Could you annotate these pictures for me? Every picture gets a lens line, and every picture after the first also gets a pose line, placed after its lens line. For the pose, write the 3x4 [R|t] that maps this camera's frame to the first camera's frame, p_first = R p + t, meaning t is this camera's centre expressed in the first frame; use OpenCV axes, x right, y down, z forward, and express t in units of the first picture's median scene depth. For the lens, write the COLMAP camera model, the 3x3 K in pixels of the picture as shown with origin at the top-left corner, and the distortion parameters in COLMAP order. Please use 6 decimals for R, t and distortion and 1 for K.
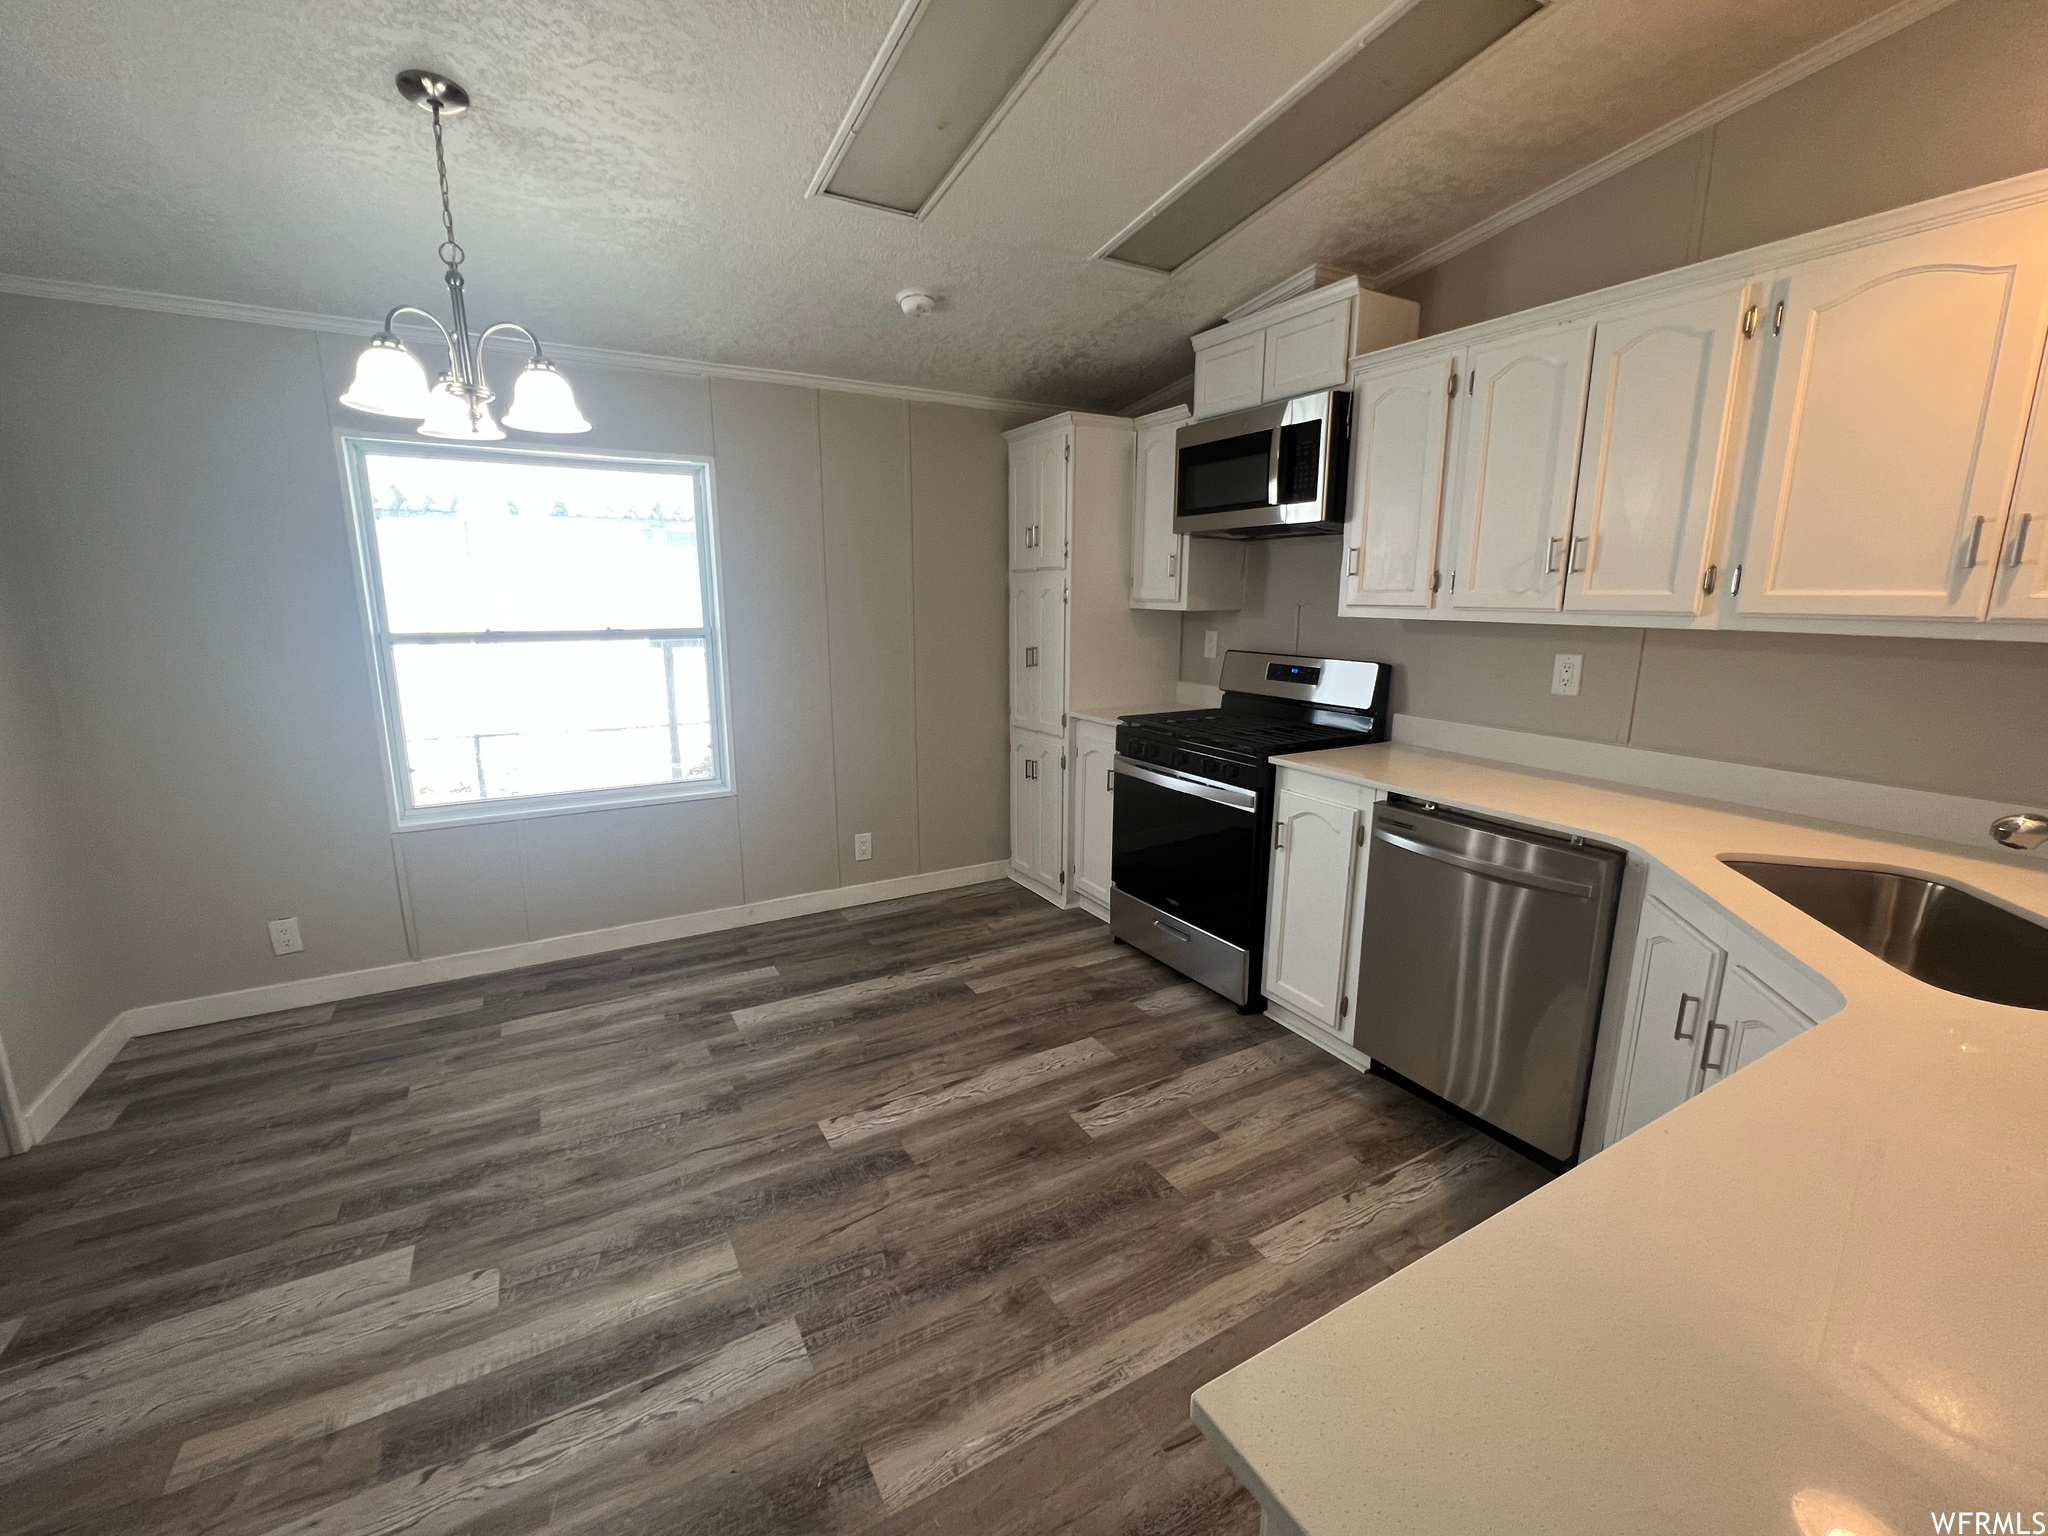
lens RADIAL K [[846.1, 0, 1014.2], [0, 846.1, 759.4], [0, 0, 1]] dist [-0.006995, 0.000508]
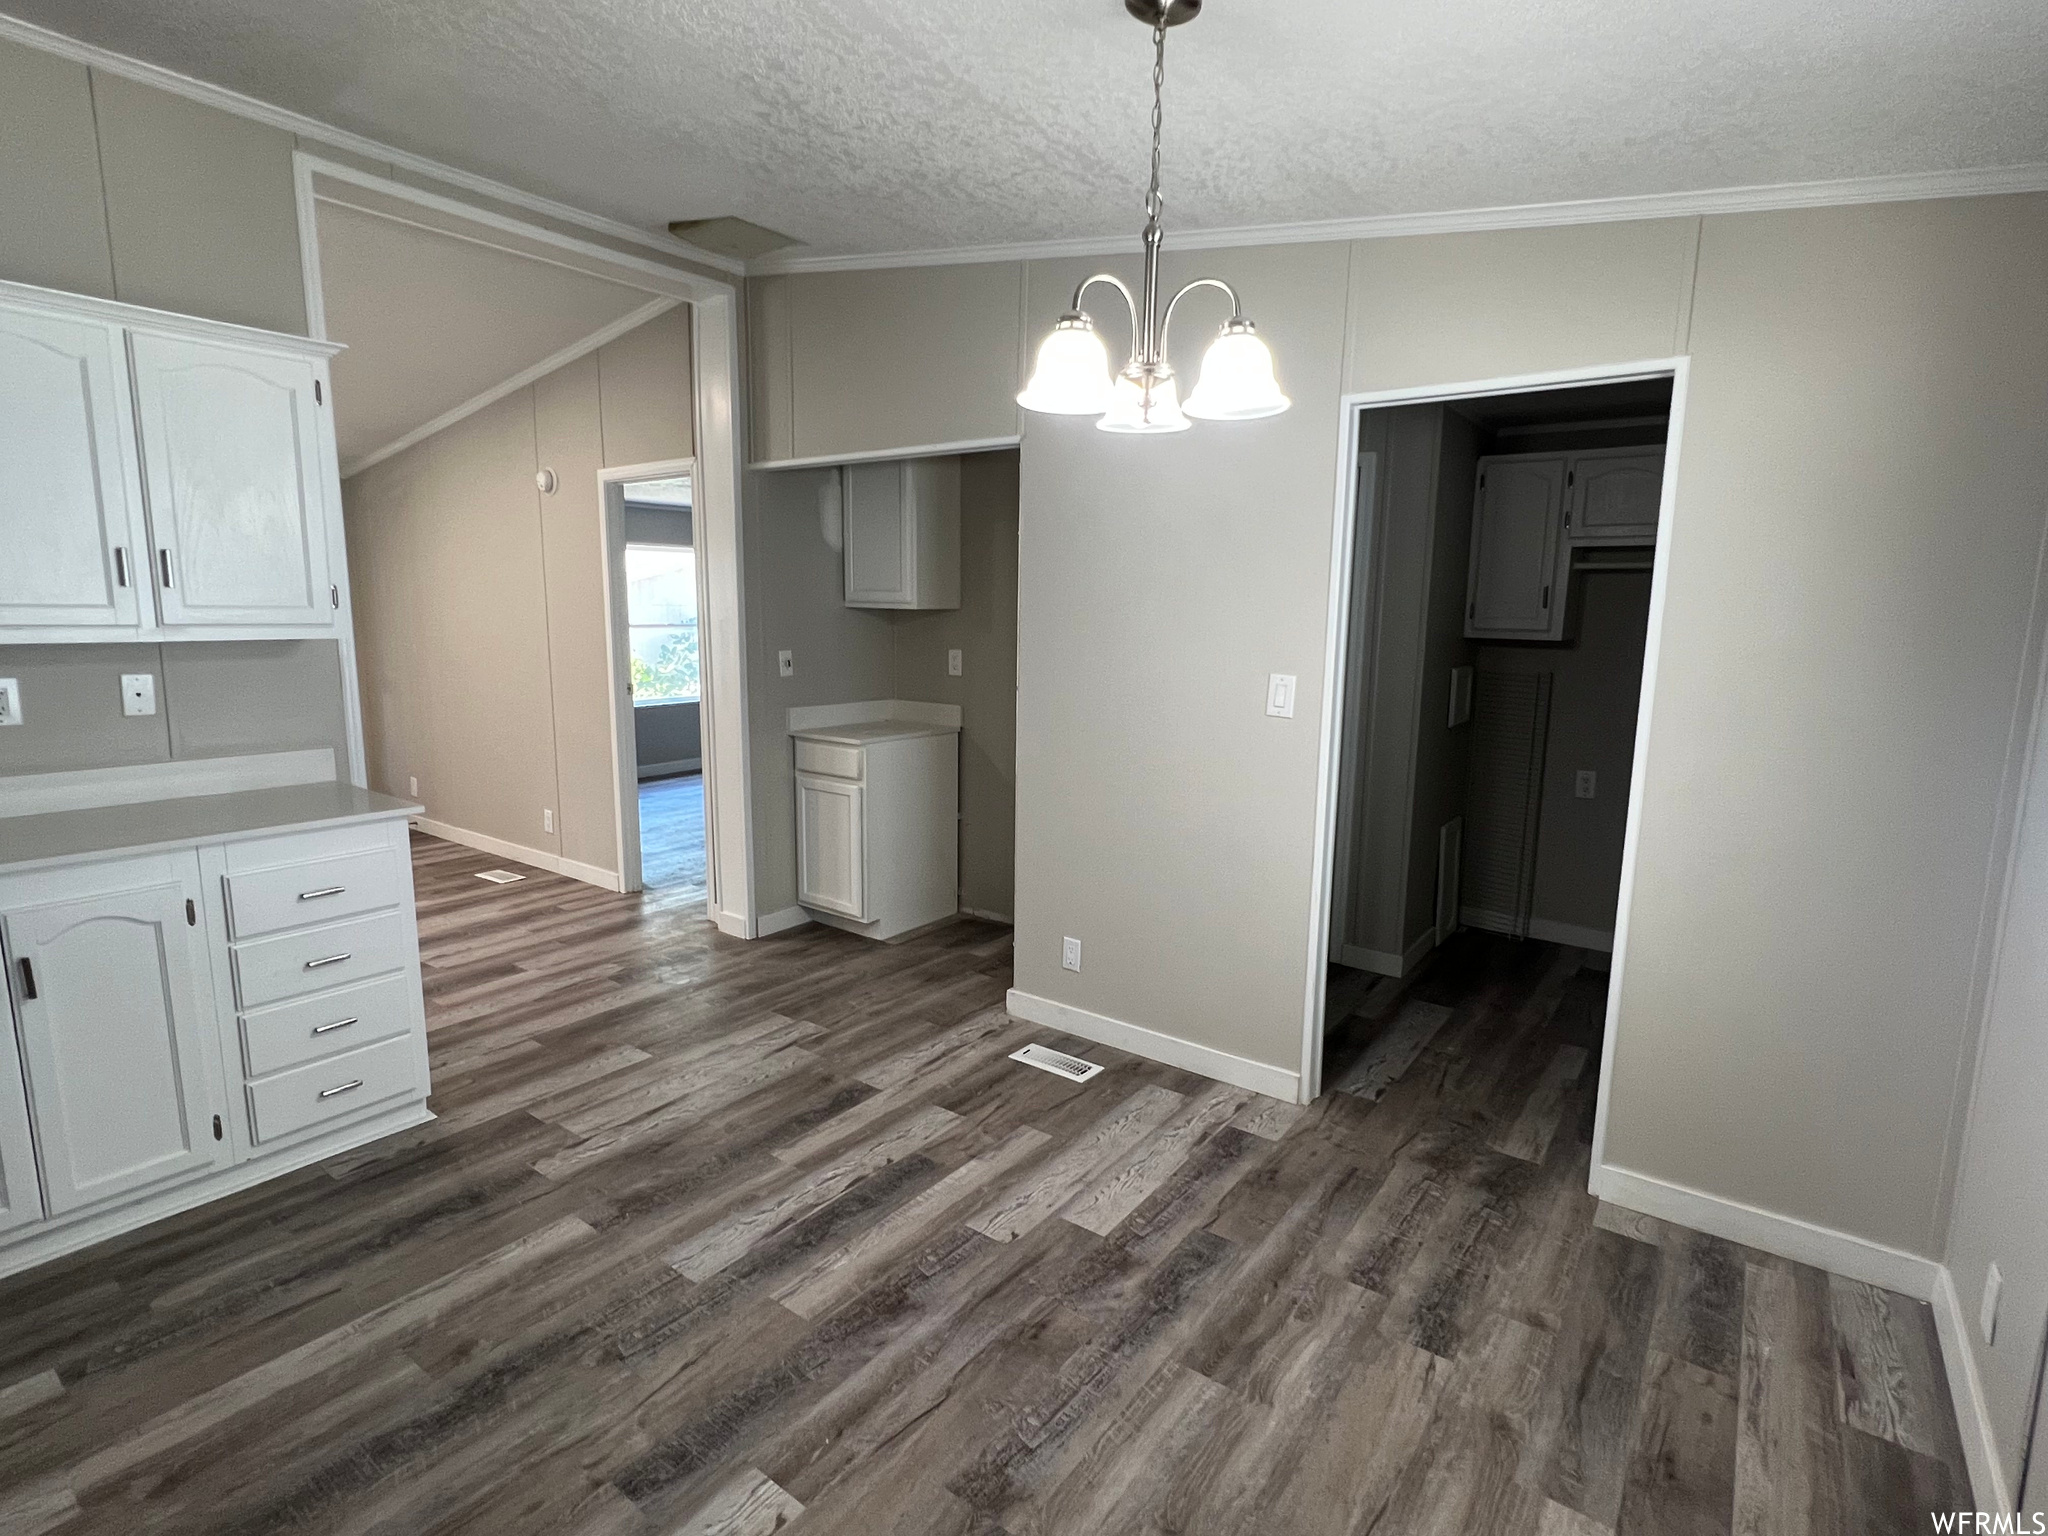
lens RADIAL K [[1006.2, 0, 1024.0], [0, 1006.2, 768.0], [0, 0, 1]] dist [-0.005869, -0.000034]
pose [[-0.912898, 0.047772, -0.405383, -0.116250], [-0.097461, 0.938895, 0.330119, -0.317775], [0.396382, 0.340874, -0.852459, 1.537117]]
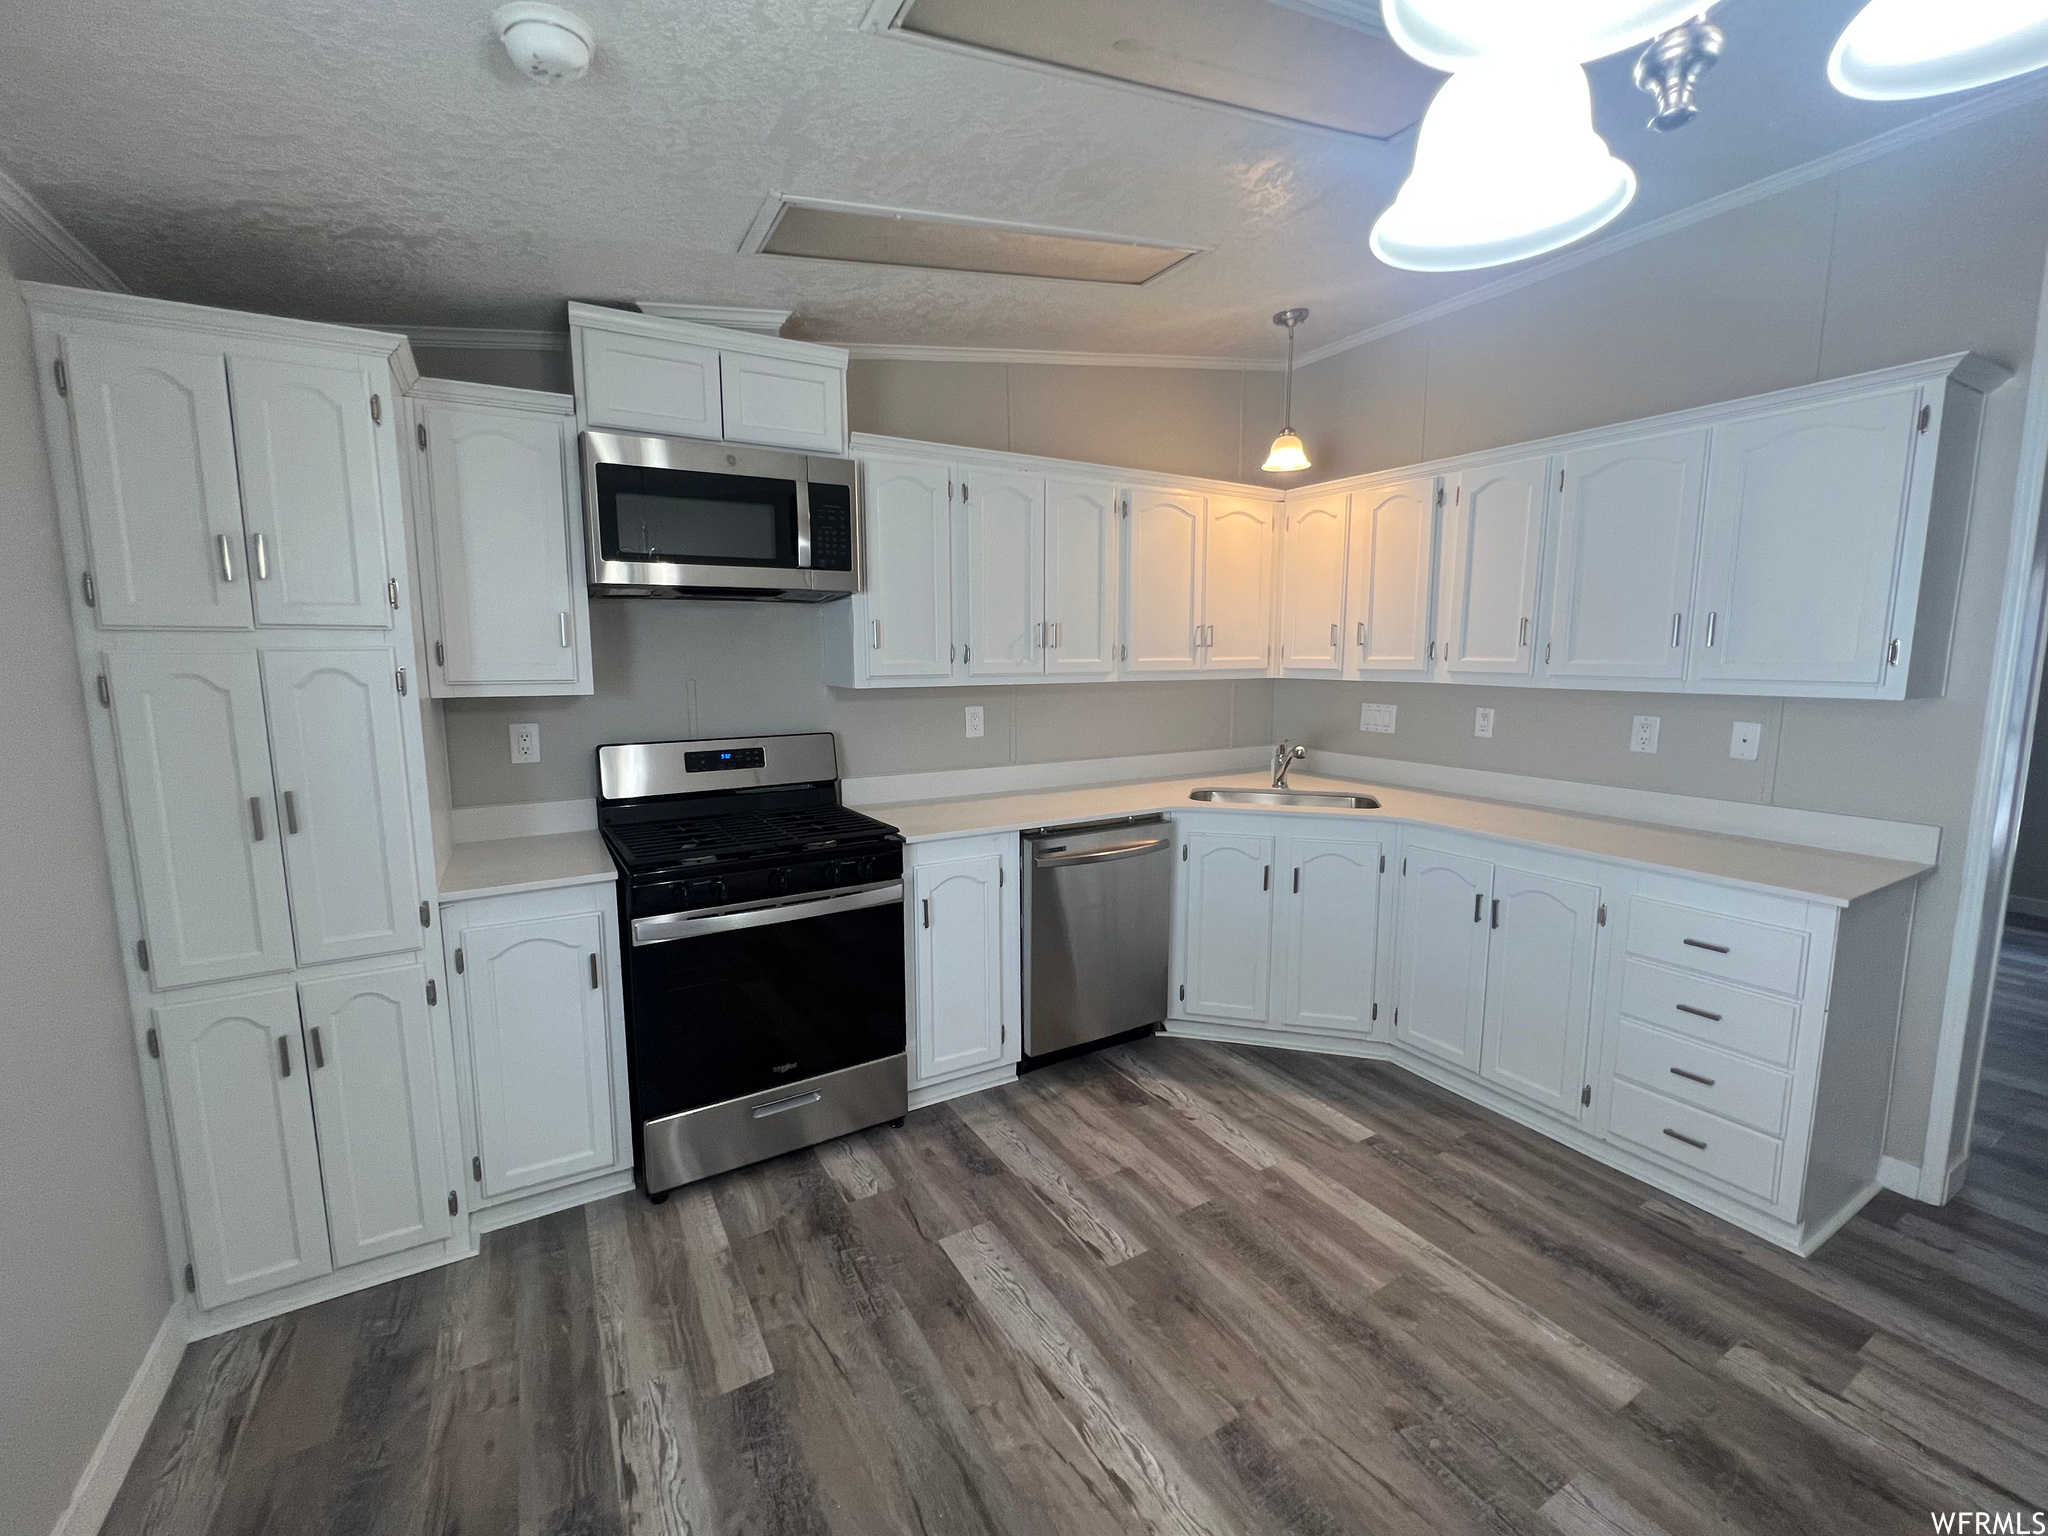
lens RADIAL K [[856.4, 0, 1021.8], [0, 856.4, 758.1], [0, 0, 1]] dist [-0.002209, 0.000057]
pose [[-0.012643, -0.126520, 0.991883, -0.769065], [0.200488, 0.971498, 0.126475, -0.222238], [-0.979615, 0.200460, 0.013084, 1.019162]]
